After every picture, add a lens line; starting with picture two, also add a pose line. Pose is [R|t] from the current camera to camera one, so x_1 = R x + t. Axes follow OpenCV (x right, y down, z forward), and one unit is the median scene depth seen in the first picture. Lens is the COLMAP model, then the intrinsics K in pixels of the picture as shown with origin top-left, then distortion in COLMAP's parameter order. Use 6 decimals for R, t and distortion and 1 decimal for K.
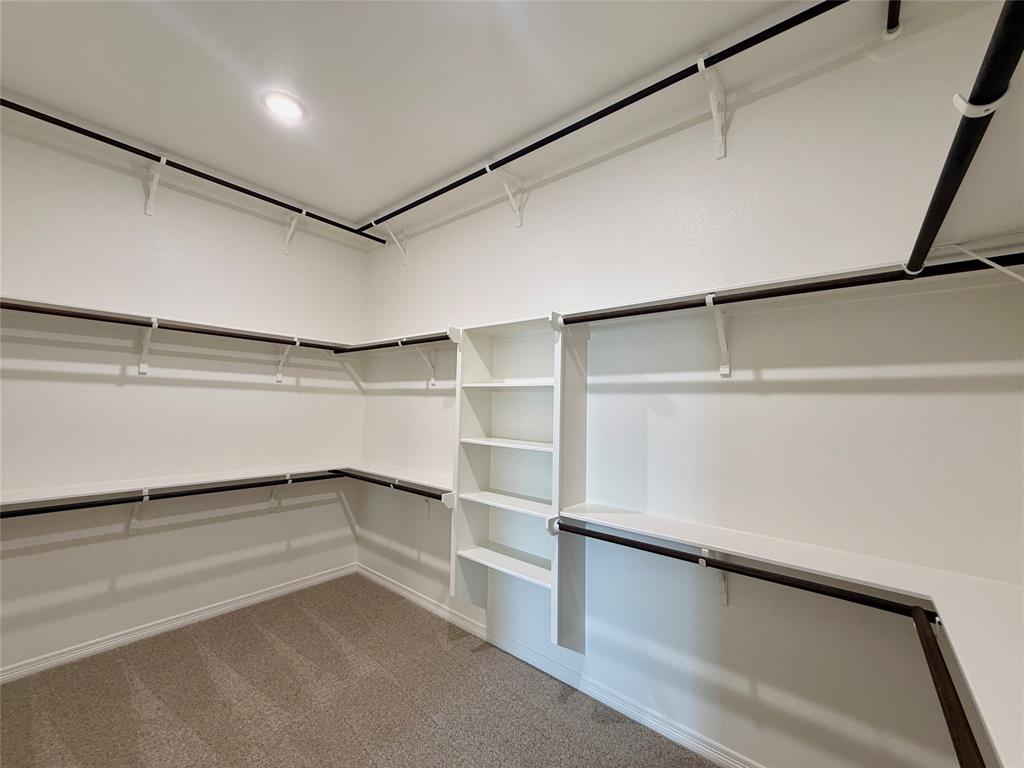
lens RADIAL K [[408.2, 0, 514.6], [0, 408.2, 383.7], [0, 0, 1]] dist [-0.001043, 0.000239]
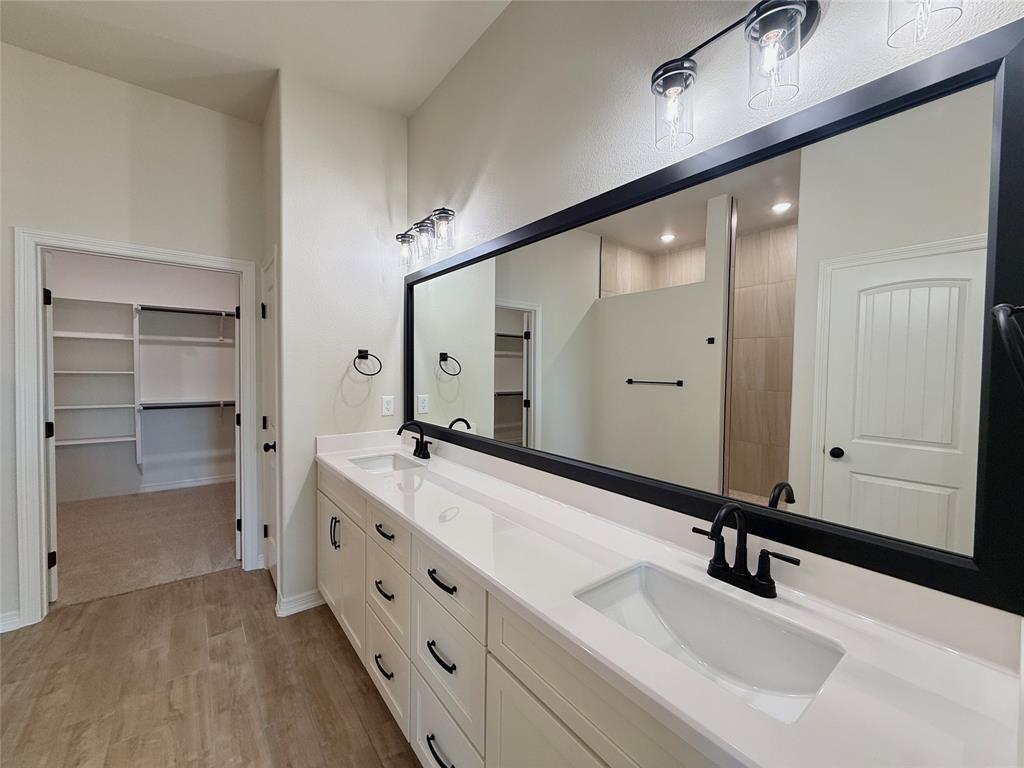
lens RADIAL K [[408.2, 0, 514.6], [0, 408.2, 383.7], [0, 0, 1]] dist [-0.001043, 0.000239]
pose [[0.211485, -0.051035, 0.976048, -1.527181], [-0.064410, 0.995737, 0.066021, -0.034644], [-0.975257, -0.076829, 0.207296, -1.290004]]
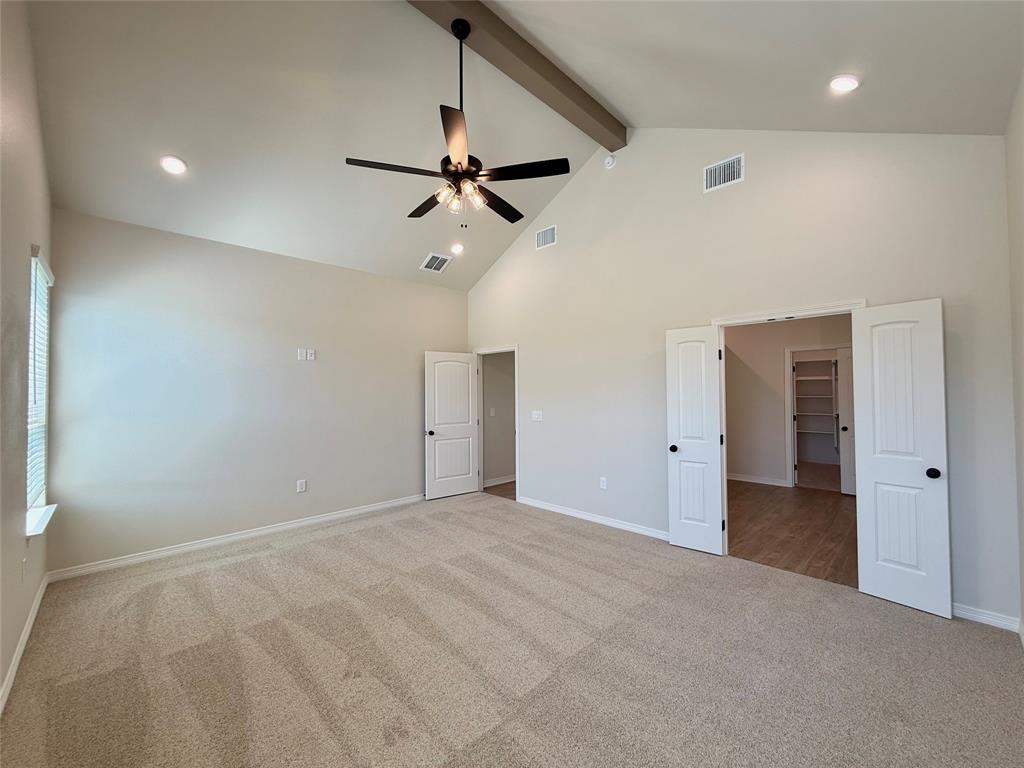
lens RADIAL K [[408.2, 0, 514.6], [0, 408.2, 383.7], [0, 0, 1]] dist [-0.001043, 0.000239]
pose [[0.994250, -0.033654, -0.101659, -2.498176], [0.037378, 0.998690, 0.034956, -0.200193], [0.100349, -0.038555, 0.994205, -3.100643]]
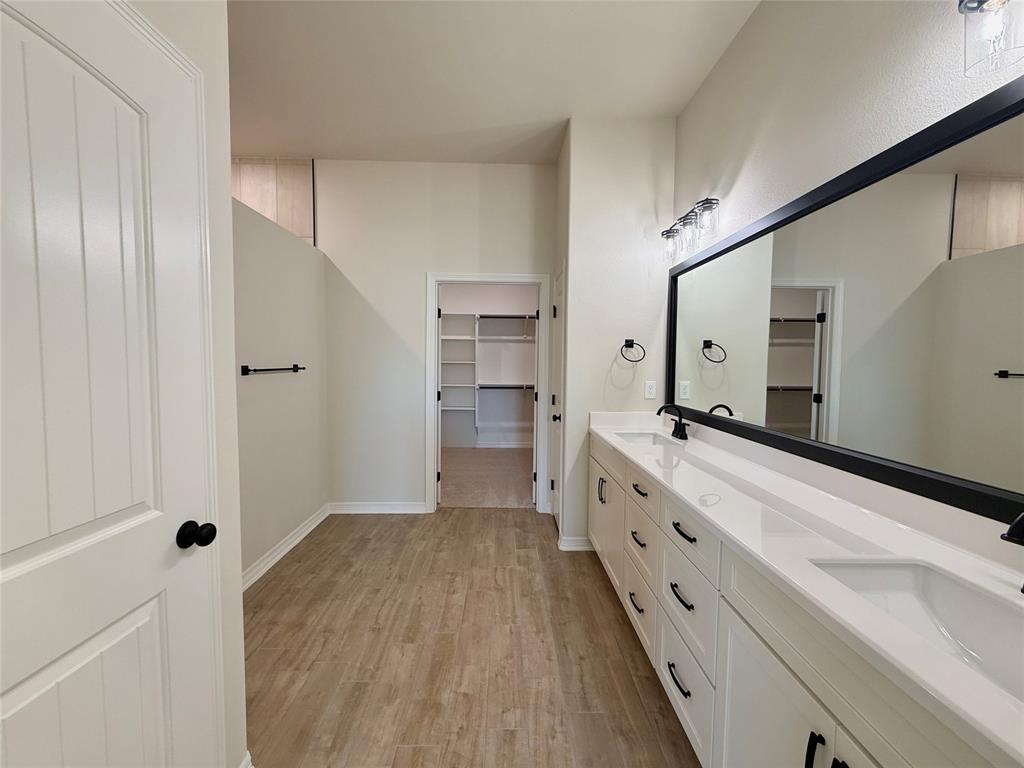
lens RADIAL K [[408.2, 0, 514.6], [0, 408.2, 383.7], [0, 0, 1]] dist [-0.001043, 0.000239]
pose [[0.754693, -0.050207, 0.654154, -1.641476], [-0.031560, 0.993135, 0.112634, -0.019666], [-0.655319, -0.105649, 0.747927, -1.389435]]
